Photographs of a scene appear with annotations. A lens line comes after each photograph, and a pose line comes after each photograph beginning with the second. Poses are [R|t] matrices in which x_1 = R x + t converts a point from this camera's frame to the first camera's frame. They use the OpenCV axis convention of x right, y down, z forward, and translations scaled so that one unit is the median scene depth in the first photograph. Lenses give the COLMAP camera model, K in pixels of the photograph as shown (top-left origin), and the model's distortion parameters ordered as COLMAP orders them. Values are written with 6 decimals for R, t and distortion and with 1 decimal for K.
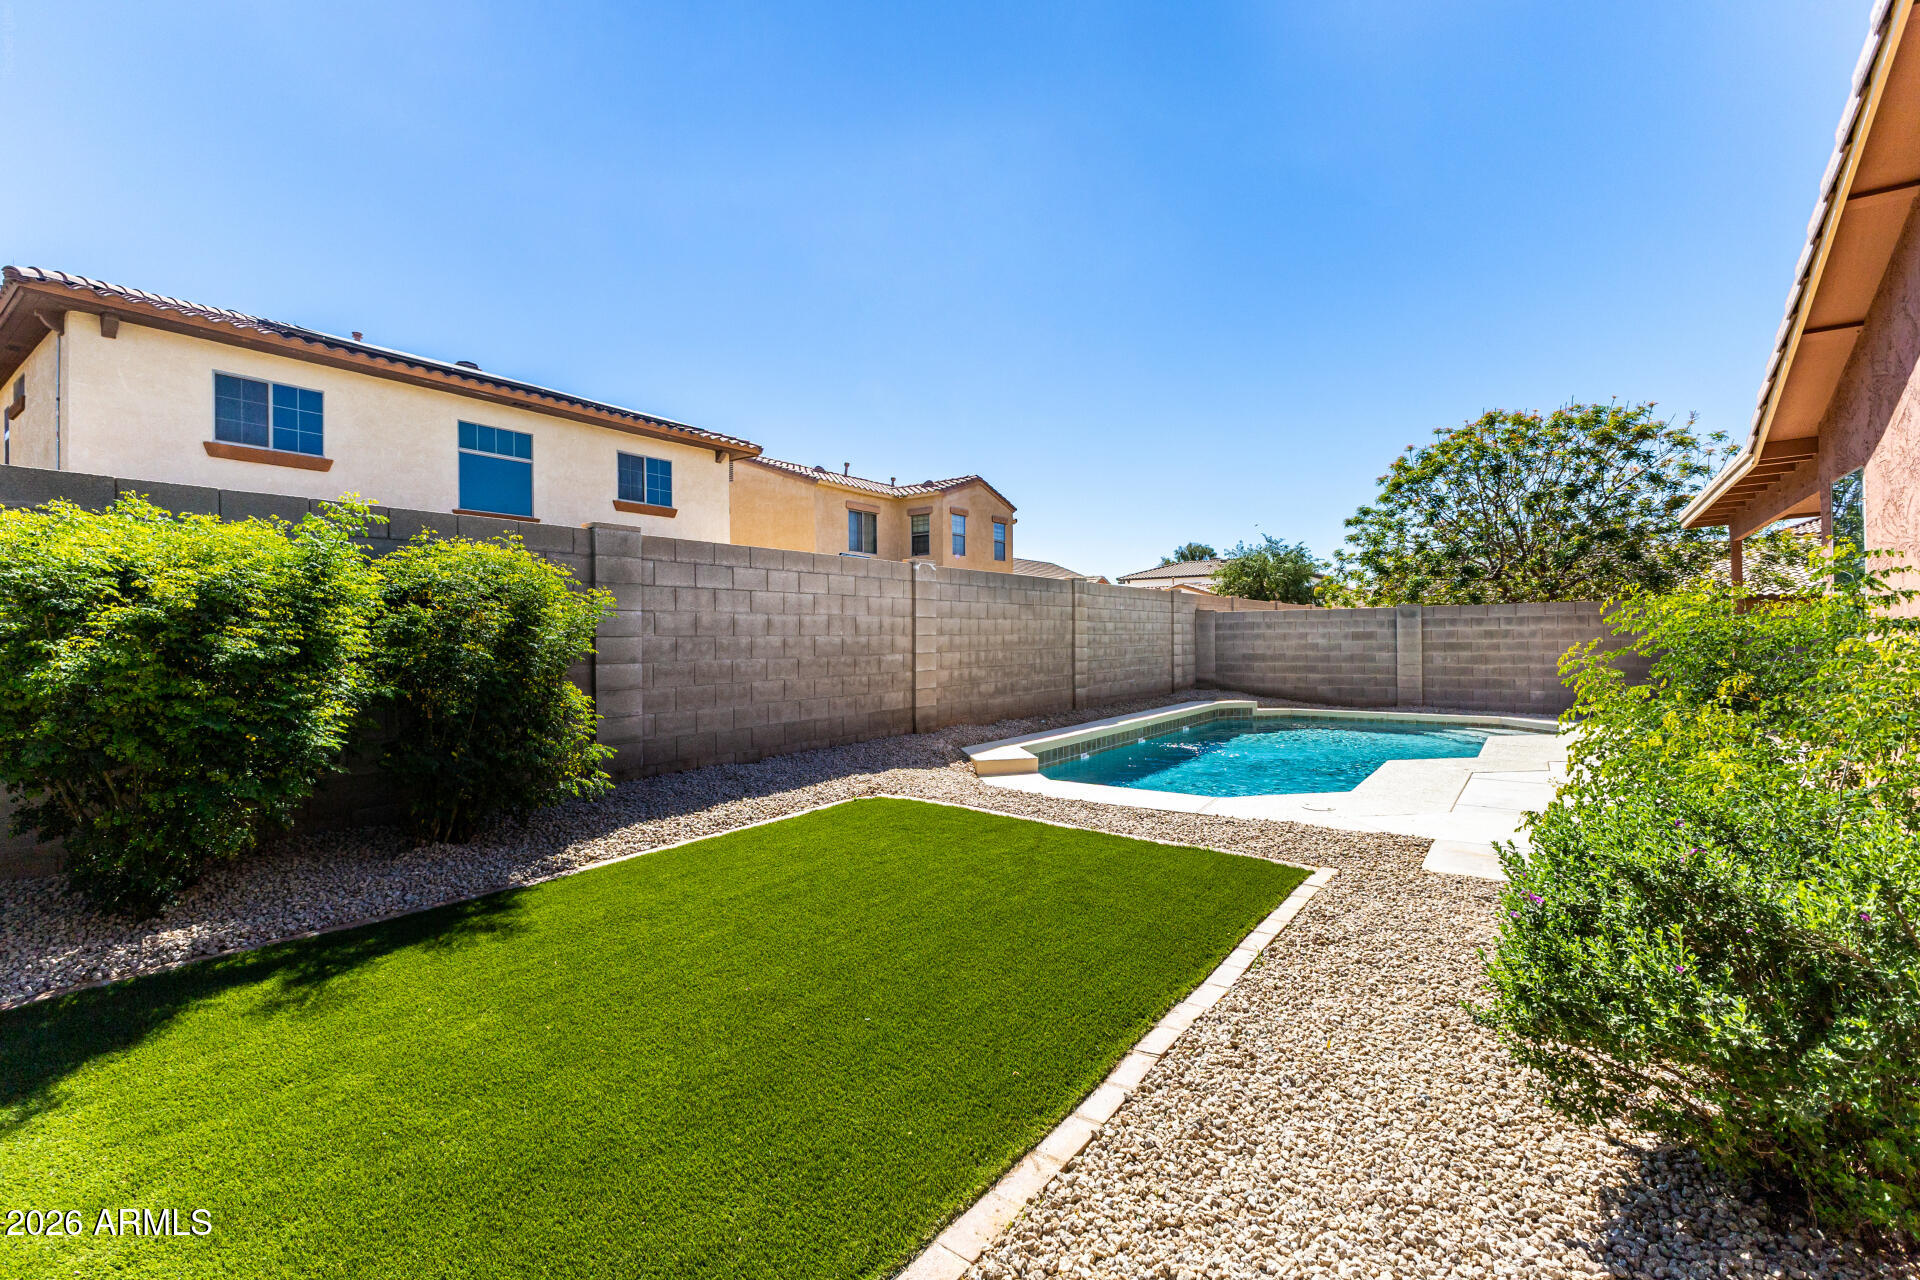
lens RADIAL K [[840.9, 0, 957.8], [0, 840.9, 634.5], [0, 0, 1]] dist [0.009217, -0.002723]
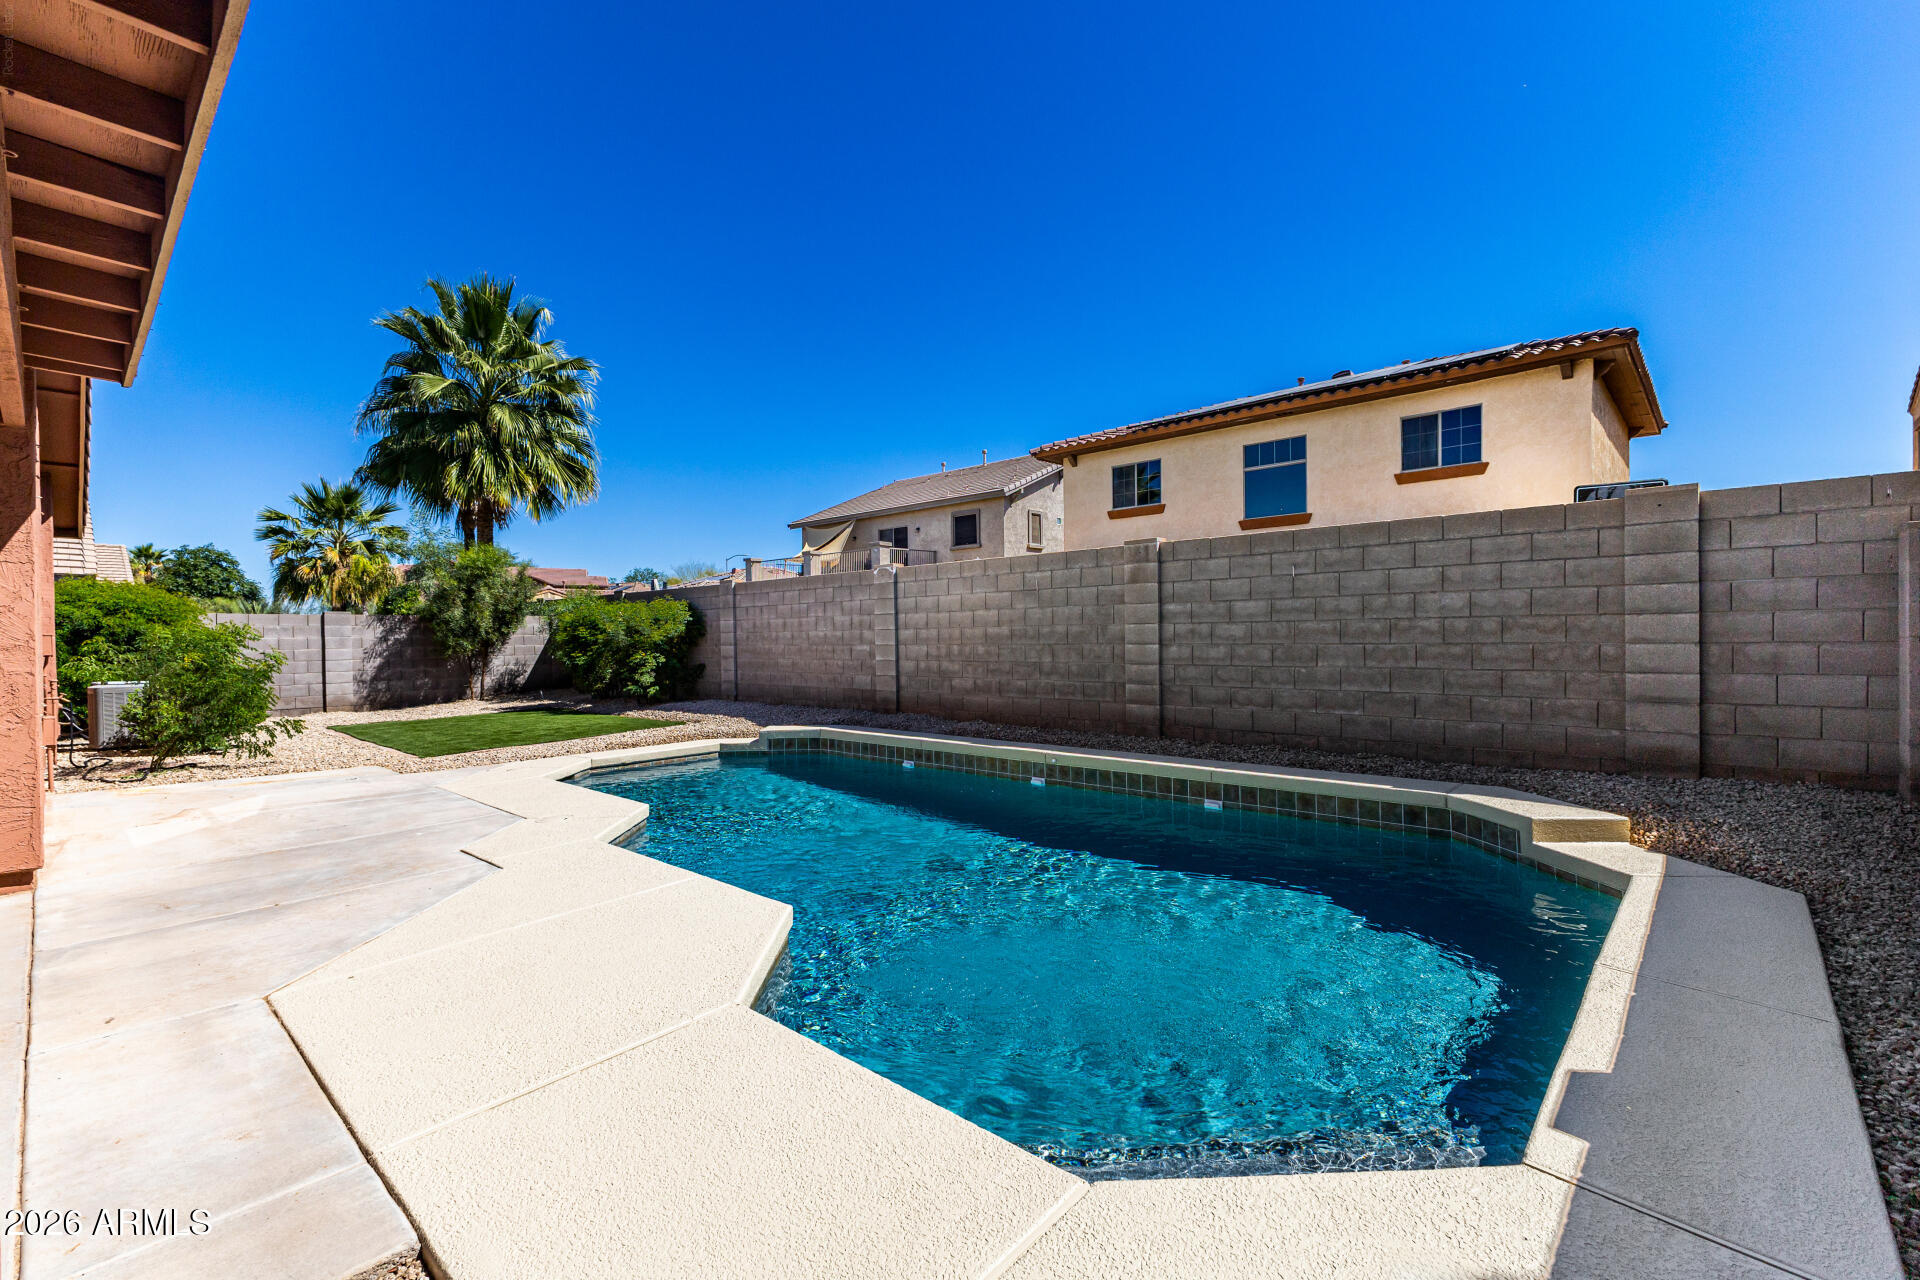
lens RADIAL K [[840.9, 0, 967.9], [0, 840.9, 631.4], [0, 0, 1]] dist [0.009217, -0.002723]
pose [[-0.134583, 0.006627, -0.990880, 0.754959], [0.017891, 0.999831, 0.004257, 0.000457], [0.990741, -0.017155, -0.134679, 0.873973]]
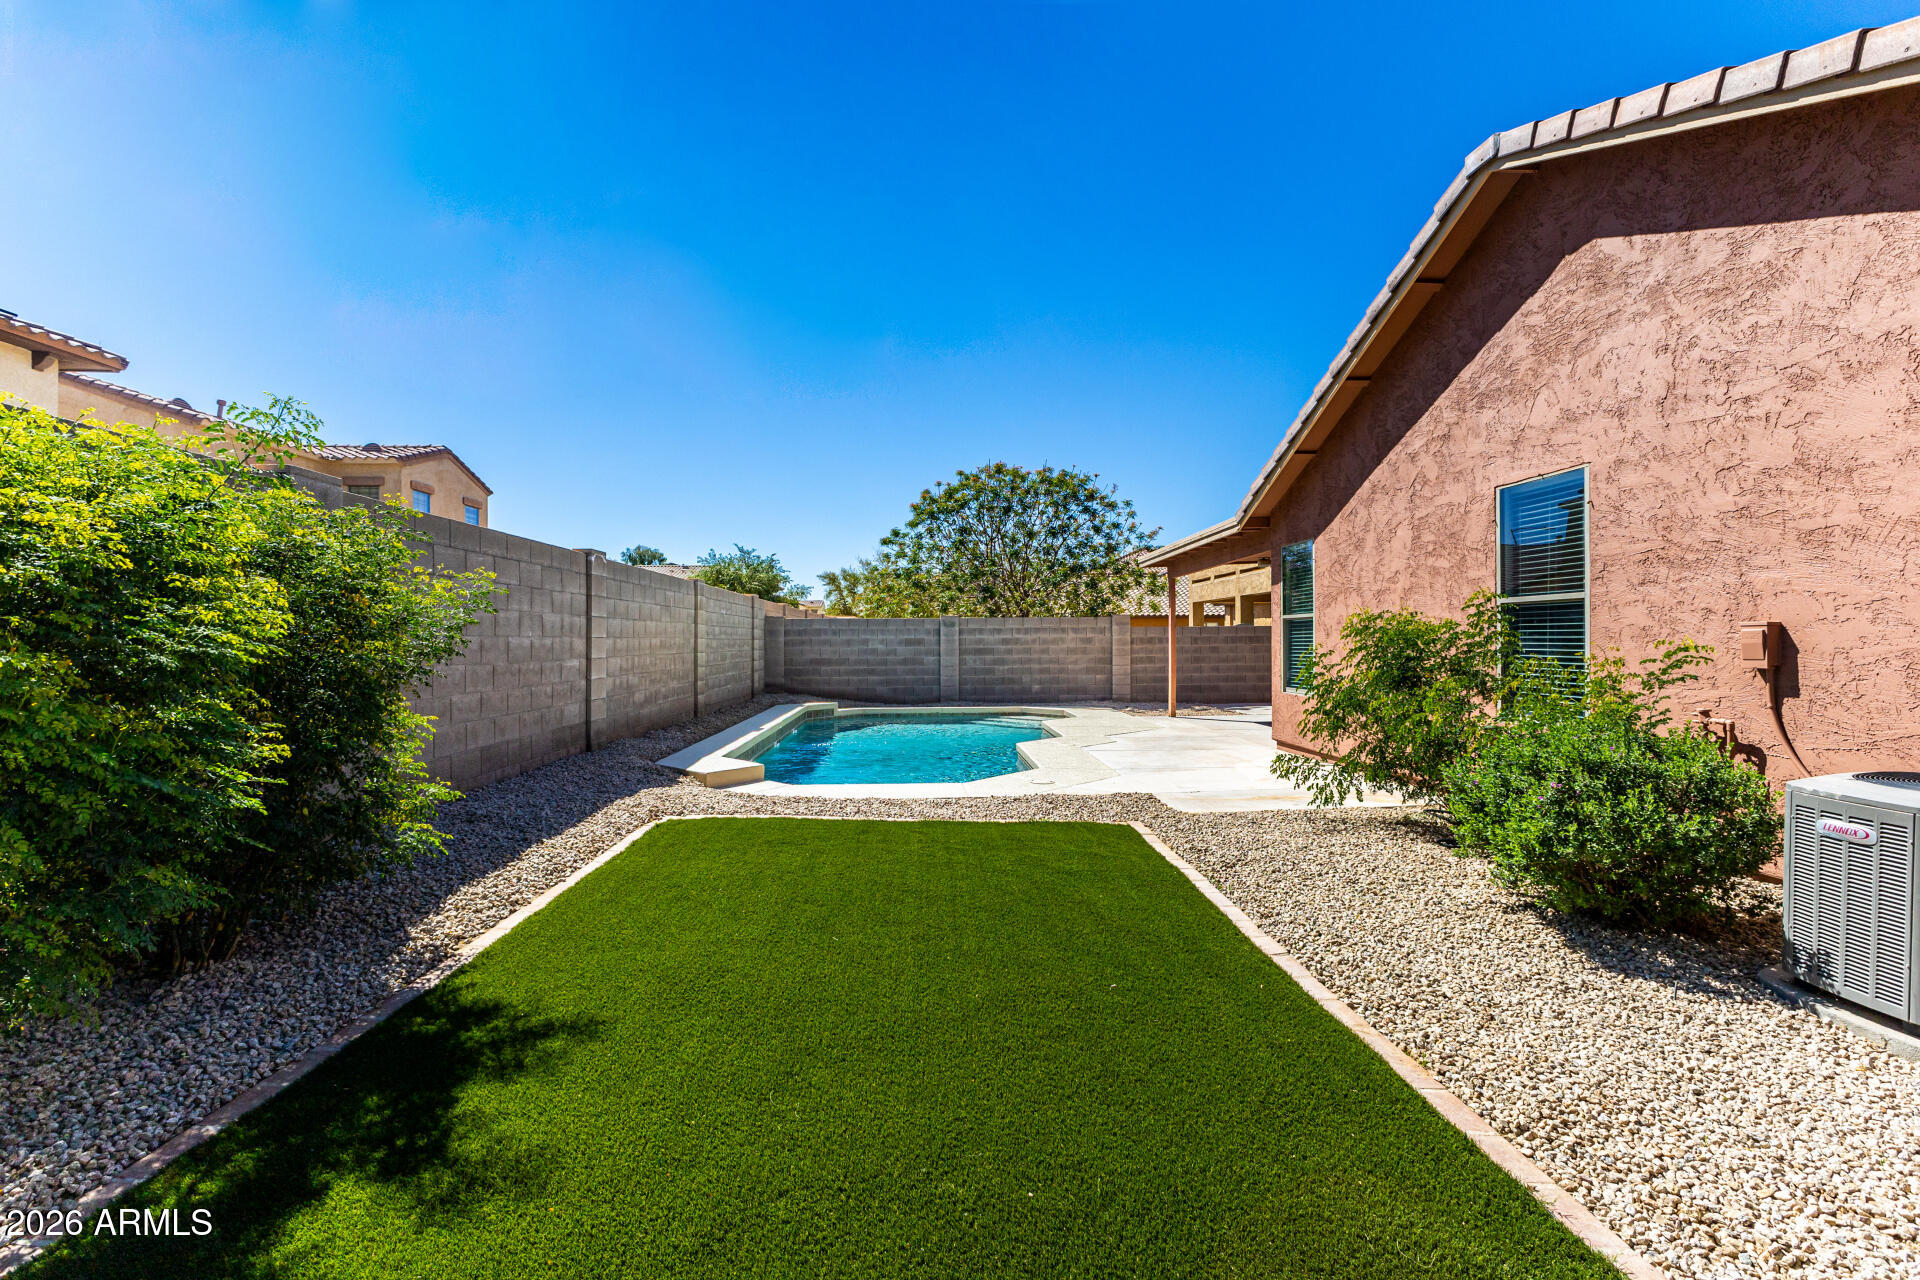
lens RADIAL K [[840.9, 0, 975.6], [0, 840.9, 647.6], [0, 0, 1]] dist [0.009217, -0.002723]
pose [[0.779370, 0.001661, 0.626562, -0.192031], [-0.006005, 0.999970, 0.004819, 0.003229], [-0.626535, -0.007518, 0.779357, 0.054885]]
